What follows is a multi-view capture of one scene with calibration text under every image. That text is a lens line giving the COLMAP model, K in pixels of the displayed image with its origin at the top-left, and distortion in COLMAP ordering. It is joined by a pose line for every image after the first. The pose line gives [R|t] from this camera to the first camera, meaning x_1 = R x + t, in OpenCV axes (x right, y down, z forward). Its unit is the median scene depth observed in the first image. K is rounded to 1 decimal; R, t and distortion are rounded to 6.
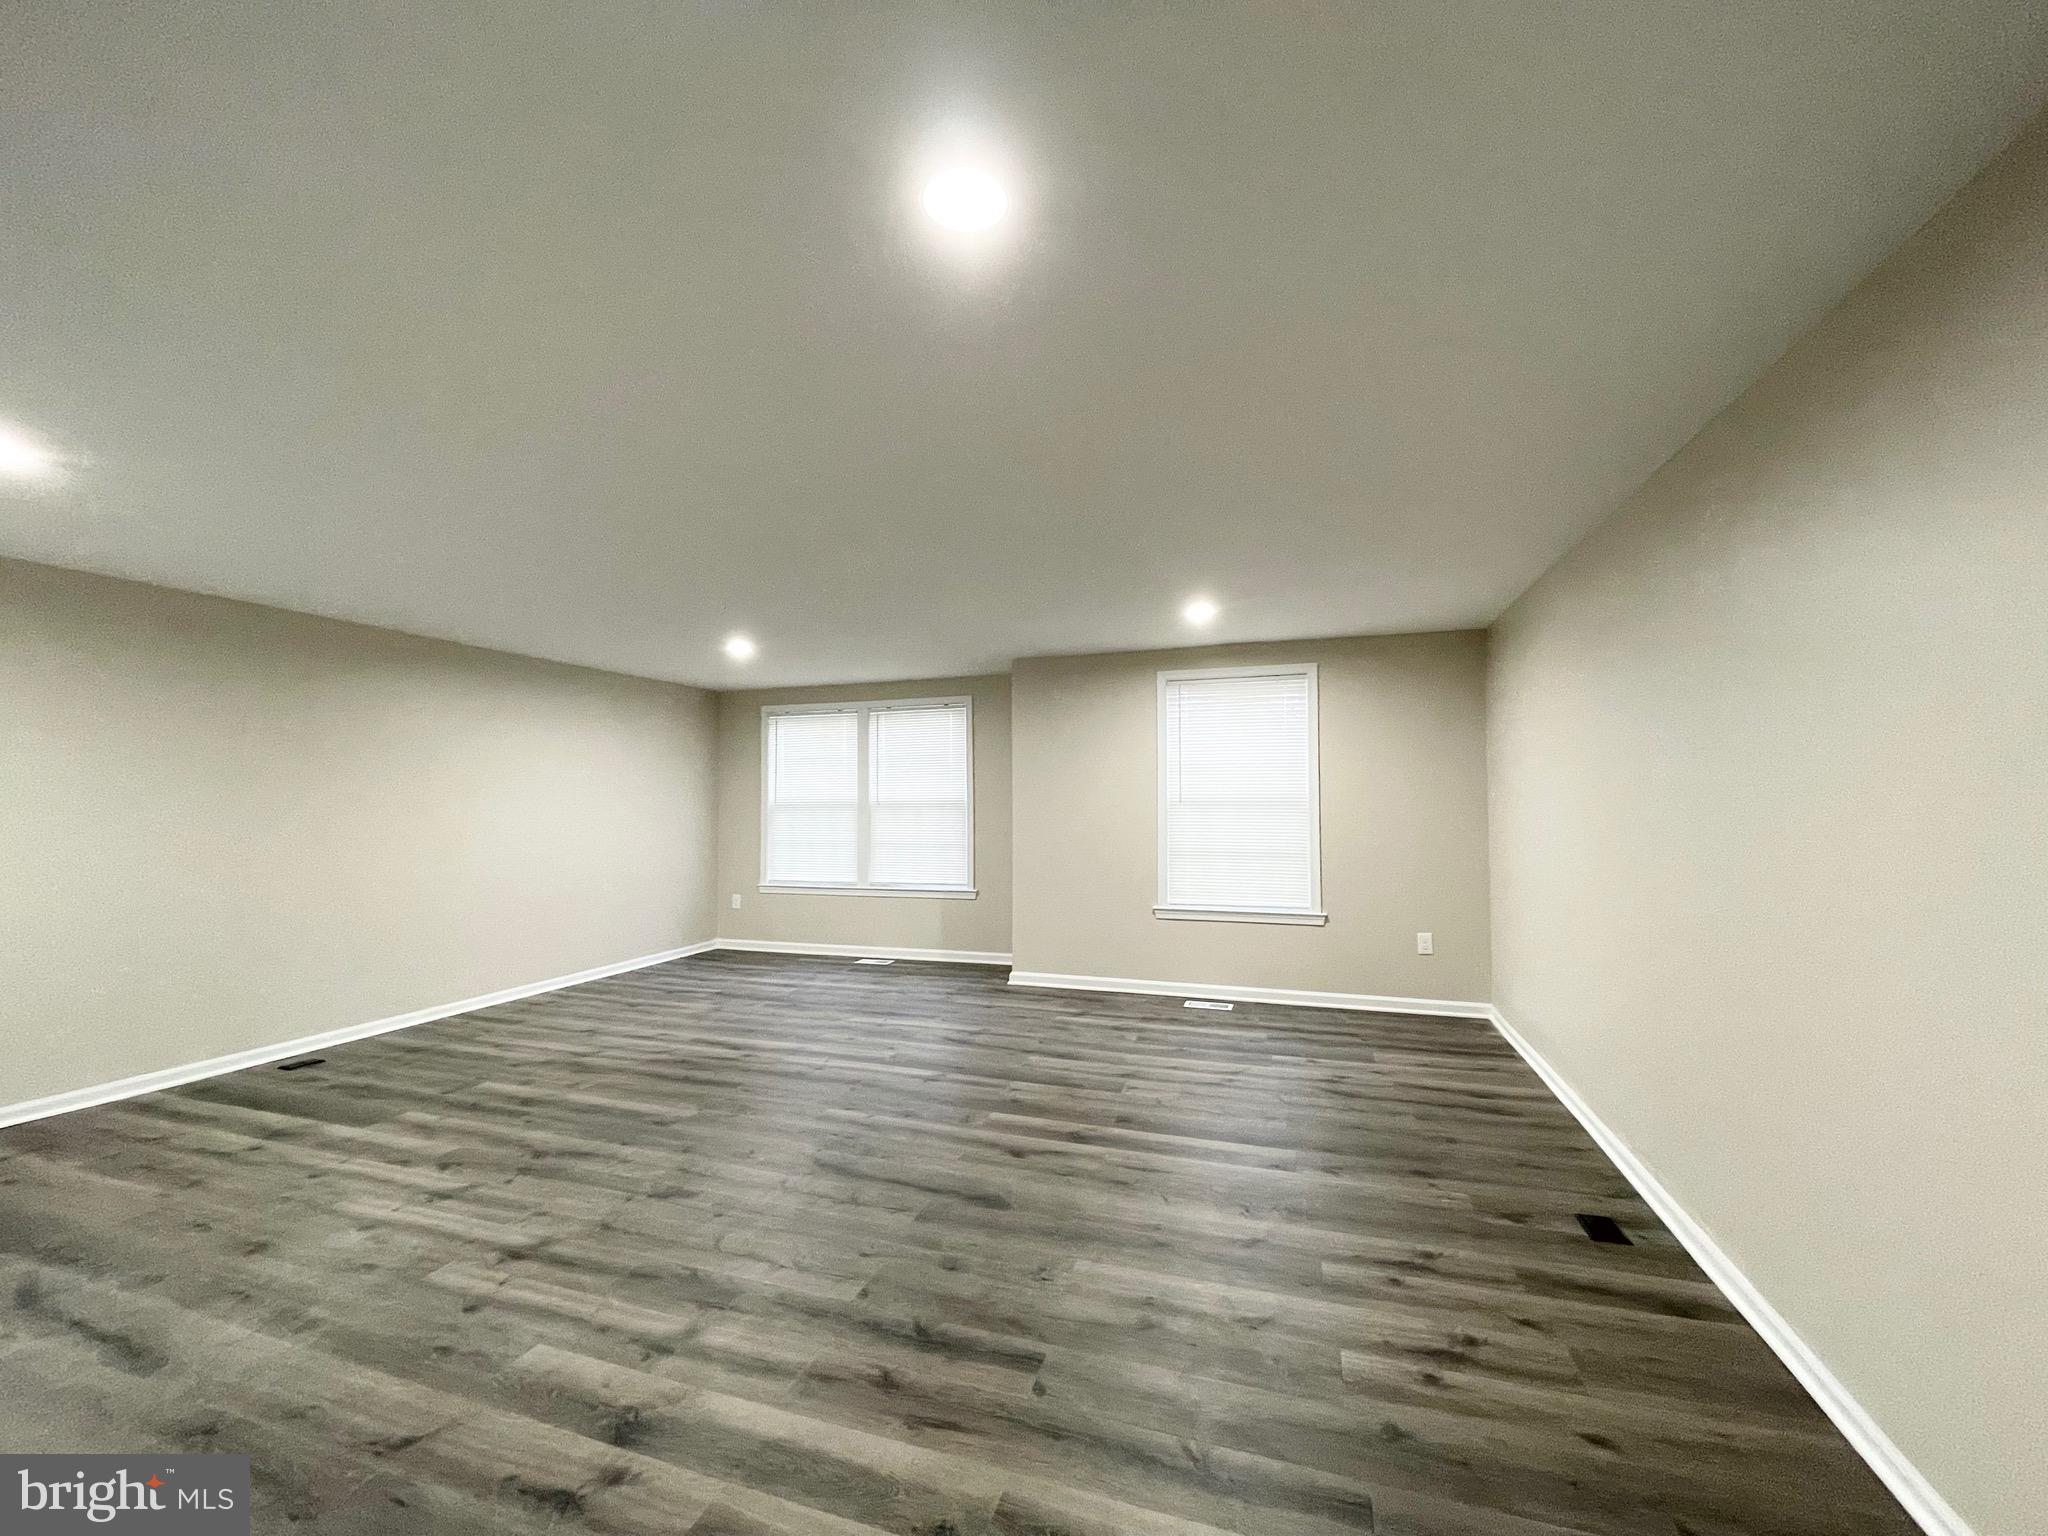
lens RADIAL K [[839.3, 0, 1002.0], [0, 839.3, 753.7], [0, 0, 1]] dist [0.001872, 0.000350]
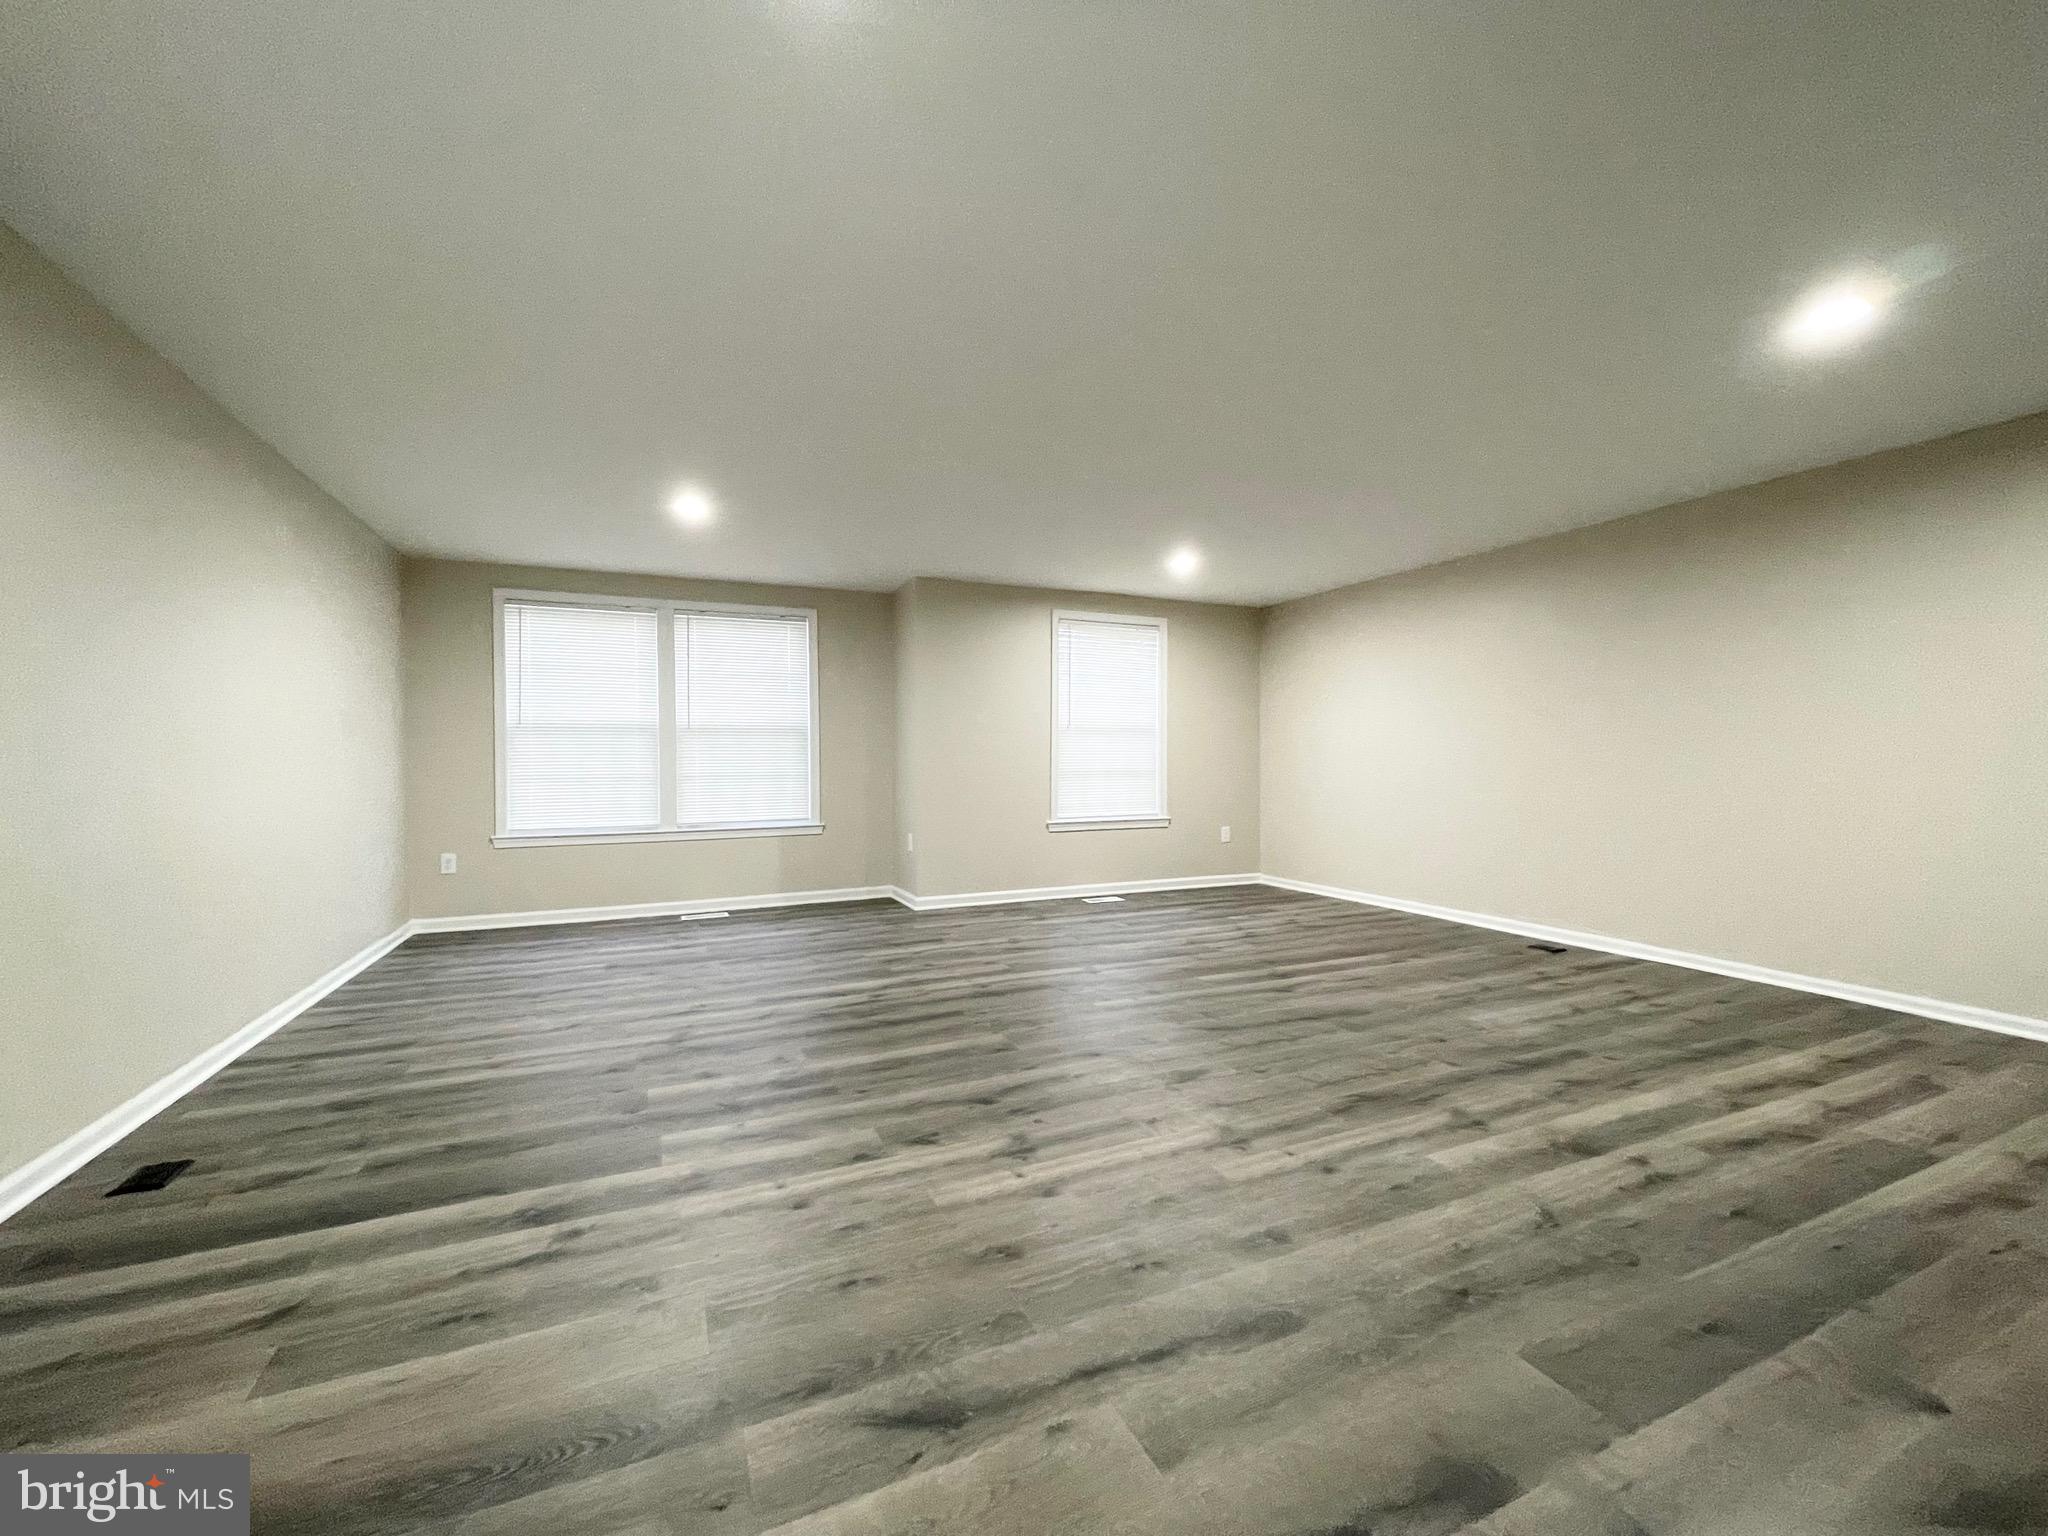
lens RADIAL K [[843.3, 0, 1025.7], [0, 843.3, 777.0], [0, 0, 1]] dist [-0.004049, -0.000170]
pose [[0.718799, -0.010135, 0.695144, -0.832769], [-0.039285, 0.997704, 0.055169, 0.084664], [-0.694107, -0.066965, 0.716750, 0.302452]]
